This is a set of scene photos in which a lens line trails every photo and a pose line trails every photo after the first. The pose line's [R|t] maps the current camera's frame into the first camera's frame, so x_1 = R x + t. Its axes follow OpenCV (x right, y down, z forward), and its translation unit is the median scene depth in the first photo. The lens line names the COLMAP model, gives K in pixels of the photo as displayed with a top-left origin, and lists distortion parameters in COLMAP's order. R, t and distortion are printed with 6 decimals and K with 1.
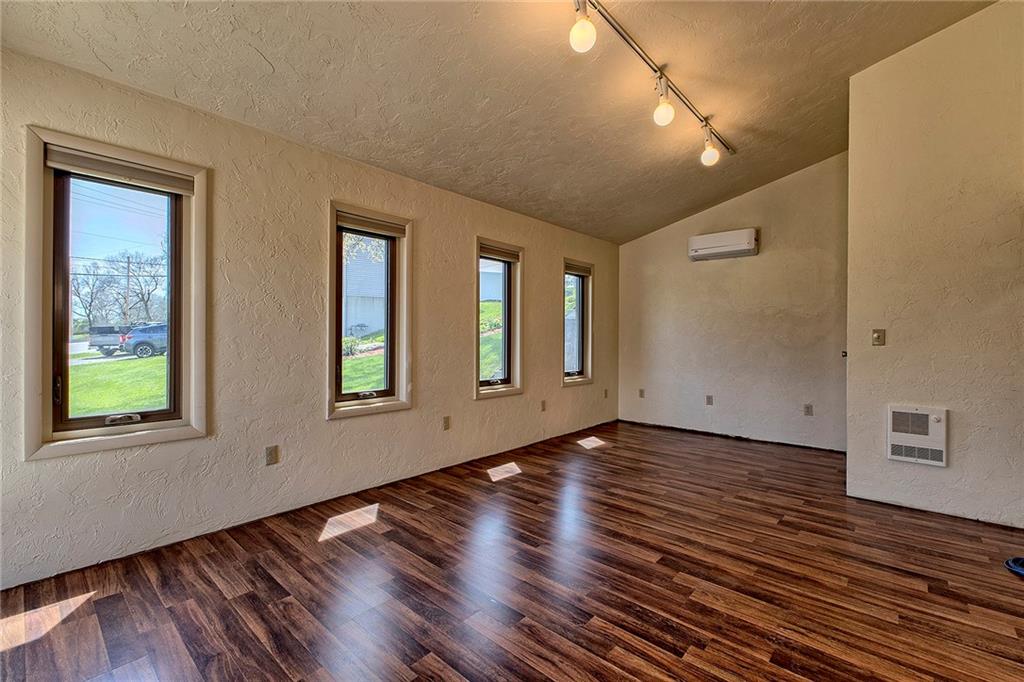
lens RADIAL K [[441.5, 0, 514.6], [0, 441.5, 336.0], [0, 0, 1]] dist [0.001994, -0.000463]
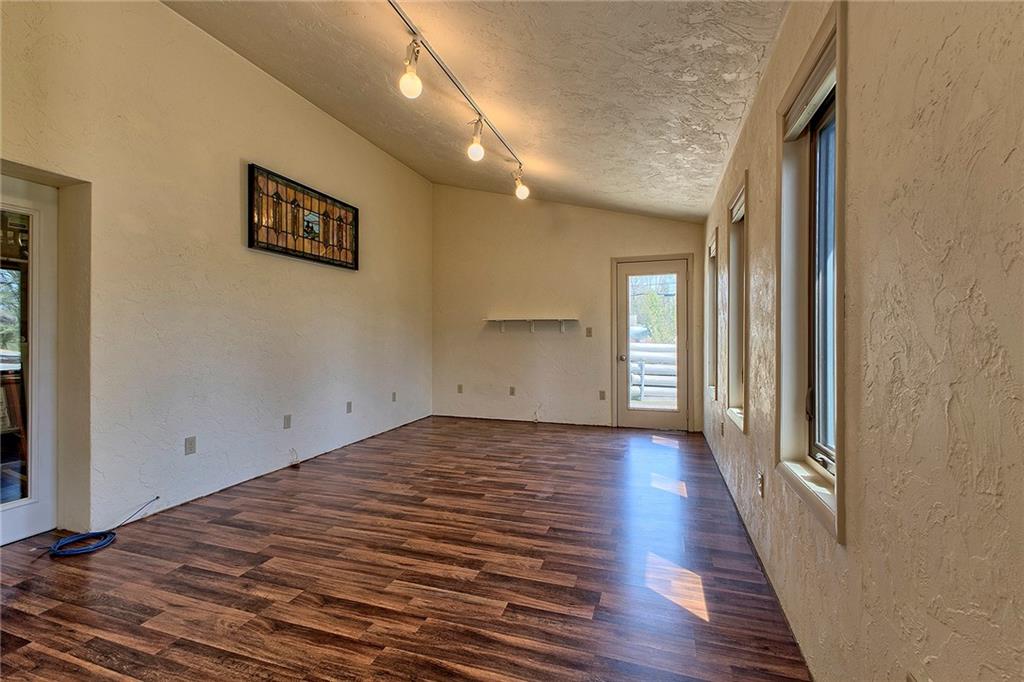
lens RADIAL K [[441.5, 0, 514.6], [0, 441.5, 336.0], [0, 0, 1]] dist [0.001994, -0.000463]
pose [[-0.918715, -0.007179, -0.394857, 0.539916], [-0.003053, 0.999934, -0.011079, 0.015835], [0.394910, -0.008973, -0.918676, 2.075189]]
